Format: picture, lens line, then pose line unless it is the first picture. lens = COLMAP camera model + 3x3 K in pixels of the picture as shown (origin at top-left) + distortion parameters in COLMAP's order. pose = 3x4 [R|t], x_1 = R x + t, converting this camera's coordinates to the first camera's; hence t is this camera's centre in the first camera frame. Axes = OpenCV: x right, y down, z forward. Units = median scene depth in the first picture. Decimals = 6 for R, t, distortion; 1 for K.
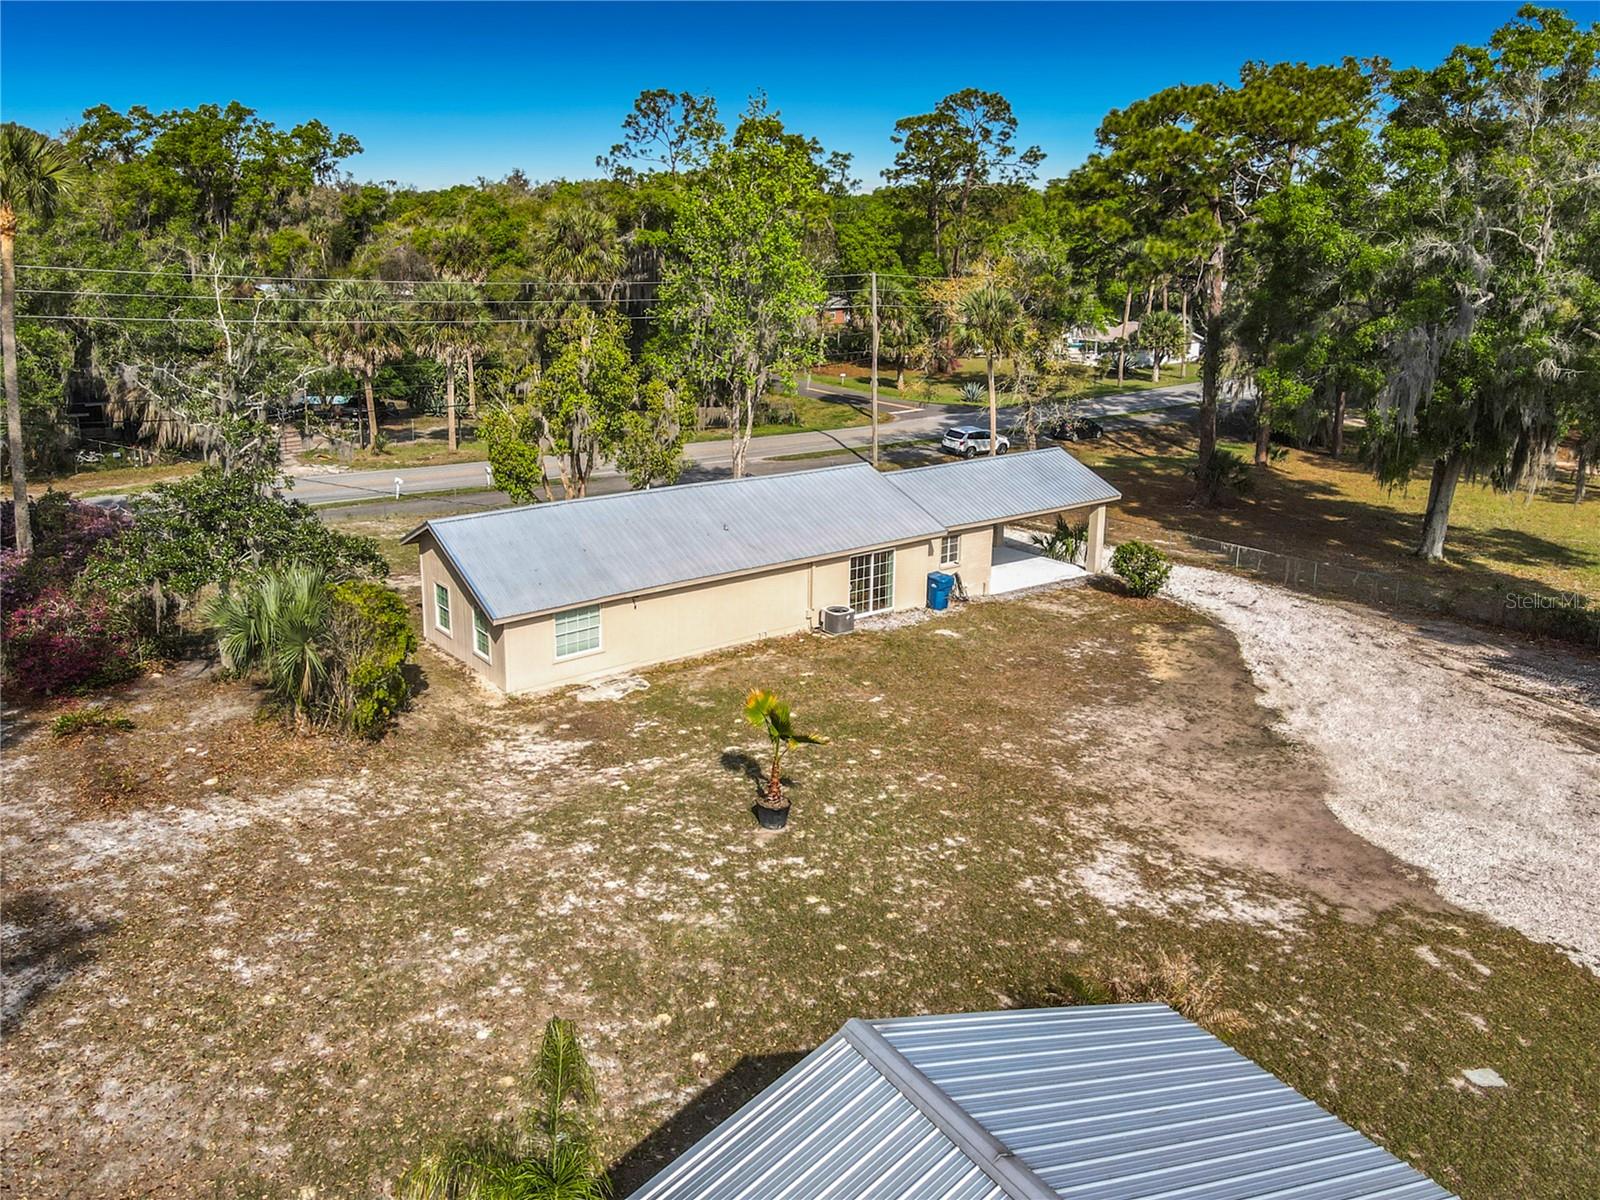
lens RADIAL K [[1219.0, 0, 808.5], [0, 1219.0, 511.3], [0, 0, 1]] dist [0.002543, 0.034965]
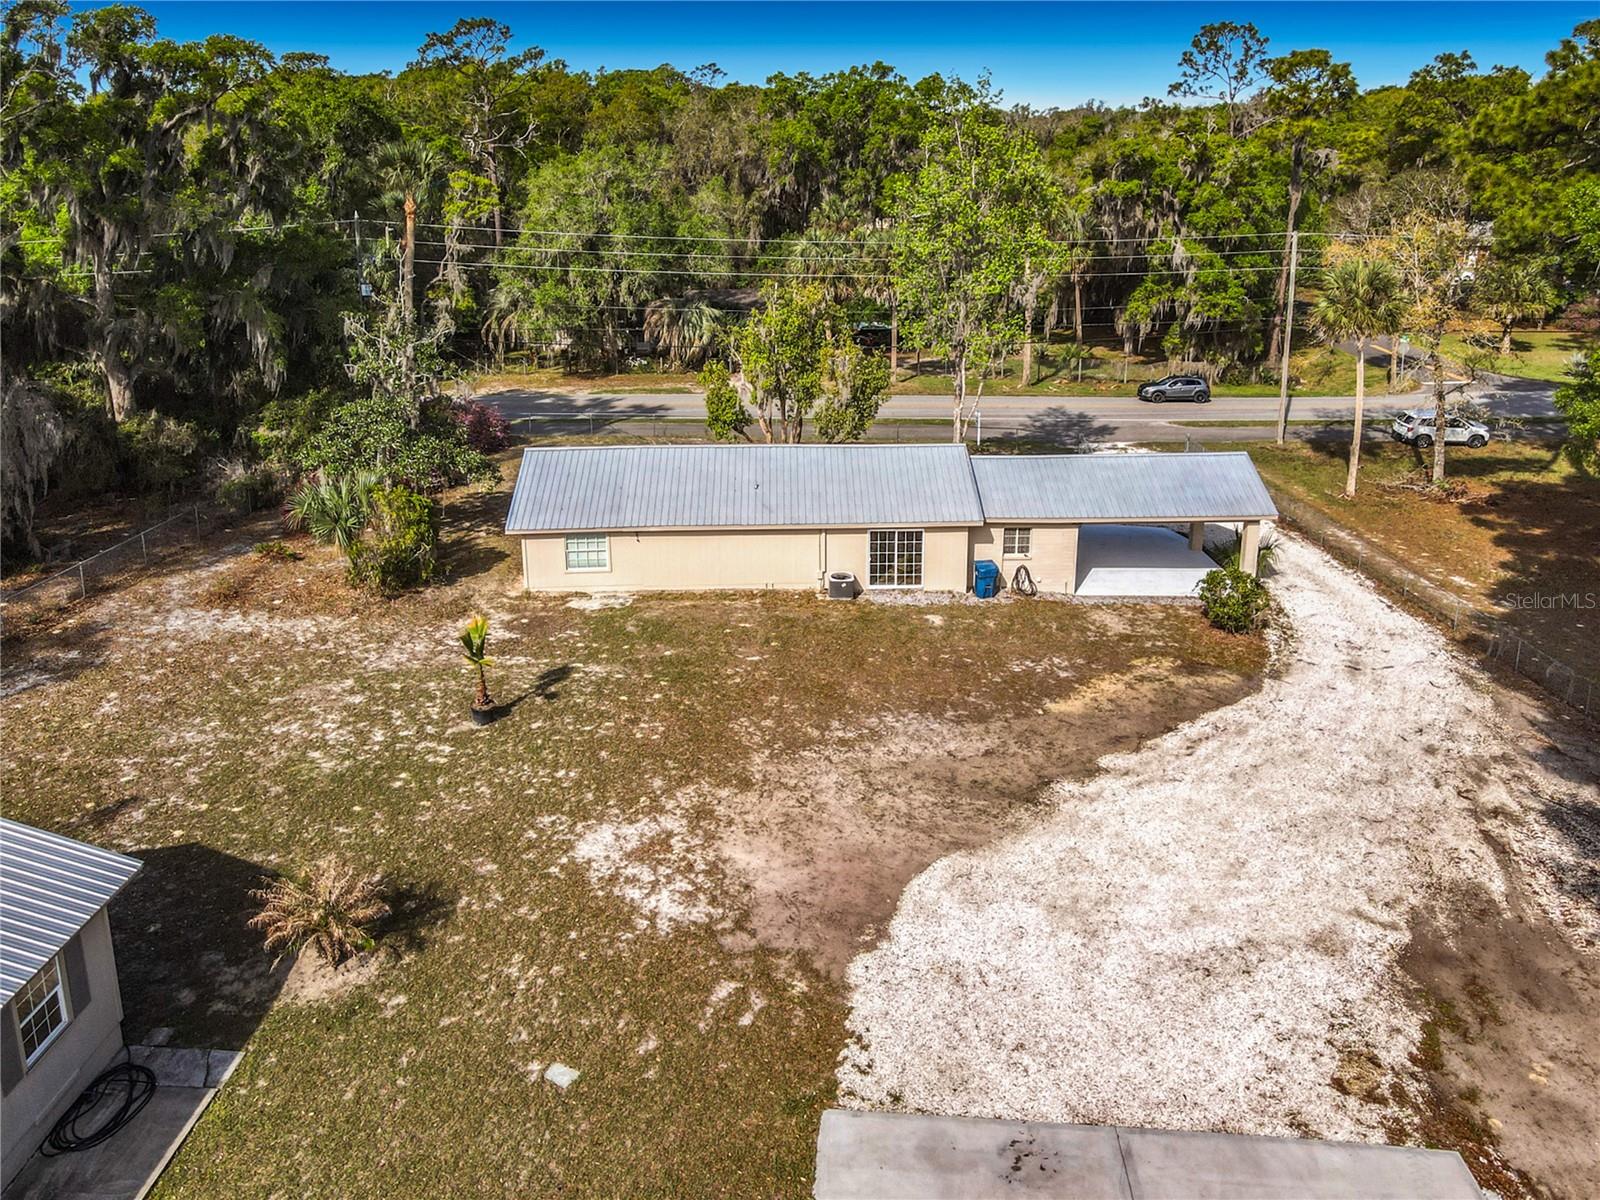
lens RADIAL K [[1204.6, 0, 789.5], [0, 1204.6, 470.1], [0, 0, 1]] dist [0.007698, 0.013741]
pose [[0.796060, 0.137444, -0.589405, 0.856024], [-0.114956, 0.990481, 0.075710, -0.125298], [0.594200, 0.007486, 0.804282, 0.160330]]
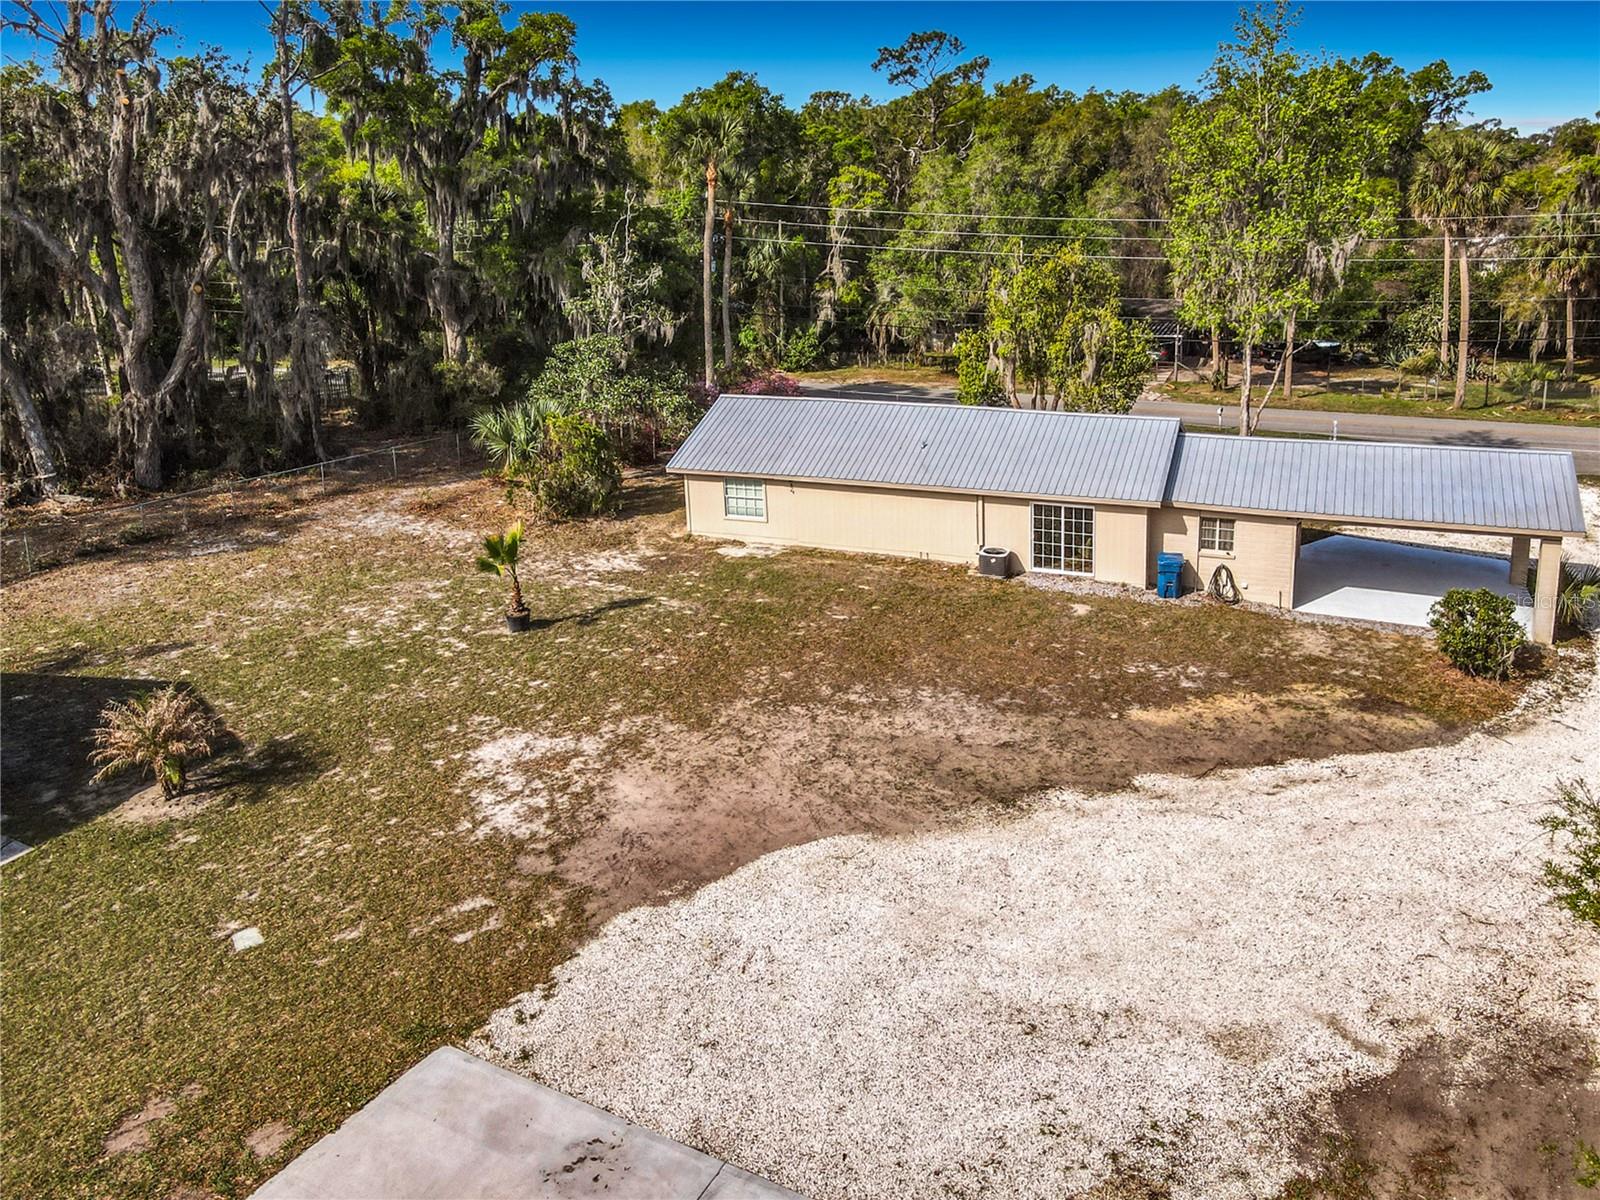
lens RADIAL K [[1210.0, 0, 834.7], [0, 1210.0, 452.8], [0, 0, 1]] dist [0.013778, 0.003158]
pose [[0.493210, 0.158789, -0.855295, 1.073729], [-0.168945, 0.981964, 0.084882, -0.076544], [0.853347, 0.102634, 0.511141, 0.571614]]
